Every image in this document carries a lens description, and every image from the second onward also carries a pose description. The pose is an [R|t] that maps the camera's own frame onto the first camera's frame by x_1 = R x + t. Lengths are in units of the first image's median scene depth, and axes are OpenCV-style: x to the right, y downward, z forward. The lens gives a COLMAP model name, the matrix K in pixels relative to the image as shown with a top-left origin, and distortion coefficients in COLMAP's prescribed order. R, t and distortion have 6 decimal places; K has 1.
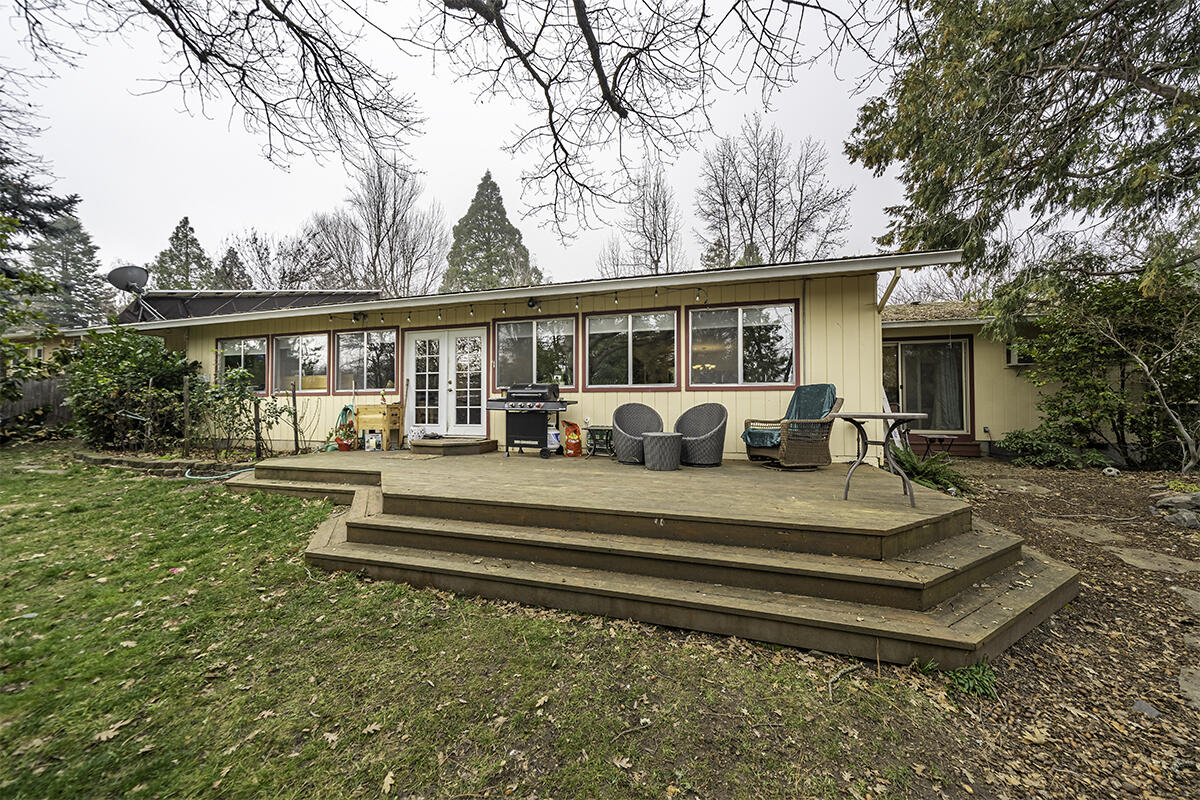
lens RADIAL K [[395.9, 0, 601.2], [0, 395.9, 385.8], [0, 0, 1]] dist [-0.000499, -0.000018]
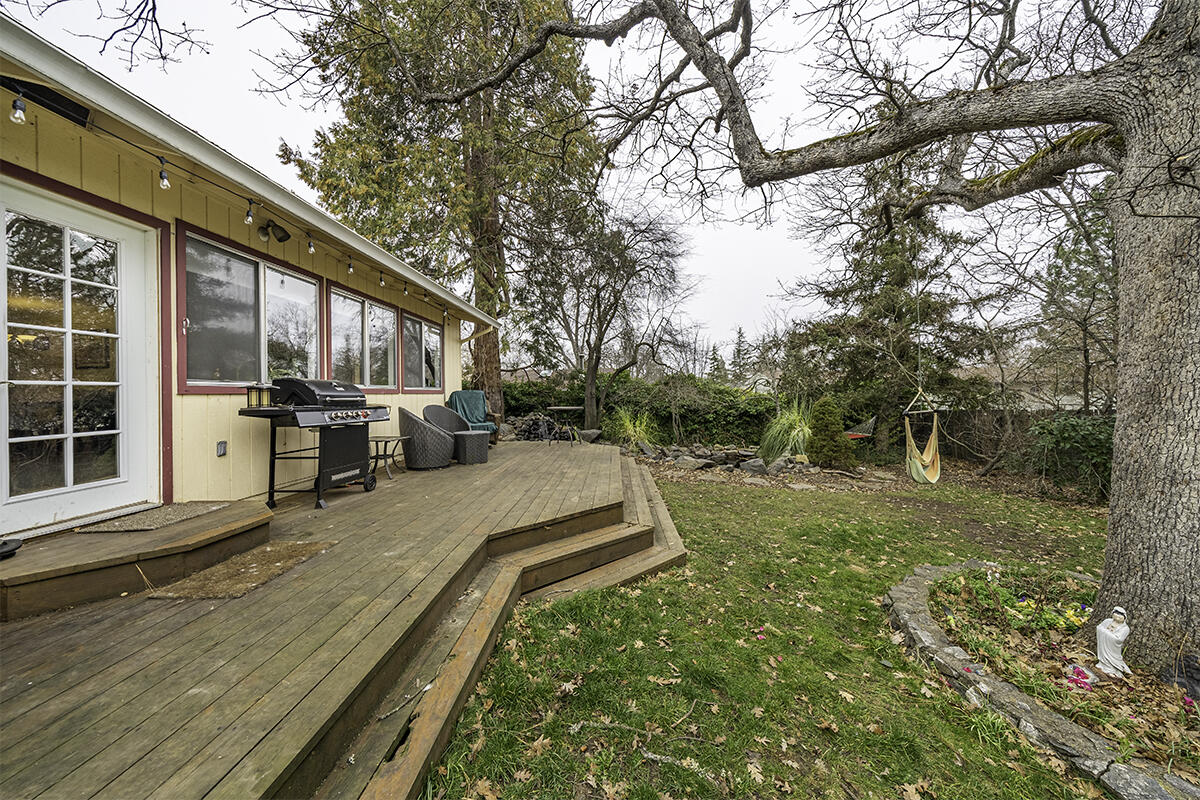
lens RADIAL K [[422.3, 0, 603.2], [0, 422.3, 391.1], [0, 0, 1]] dist [-0.000312, 0.000019]
pose [[-0.244355, 0.019069, 0.969498, -0.788072], [0.003236, 0.999817, -0.018850, 0.024325], [-0.969680, -0.001469, -0.244372, 0.636034]]
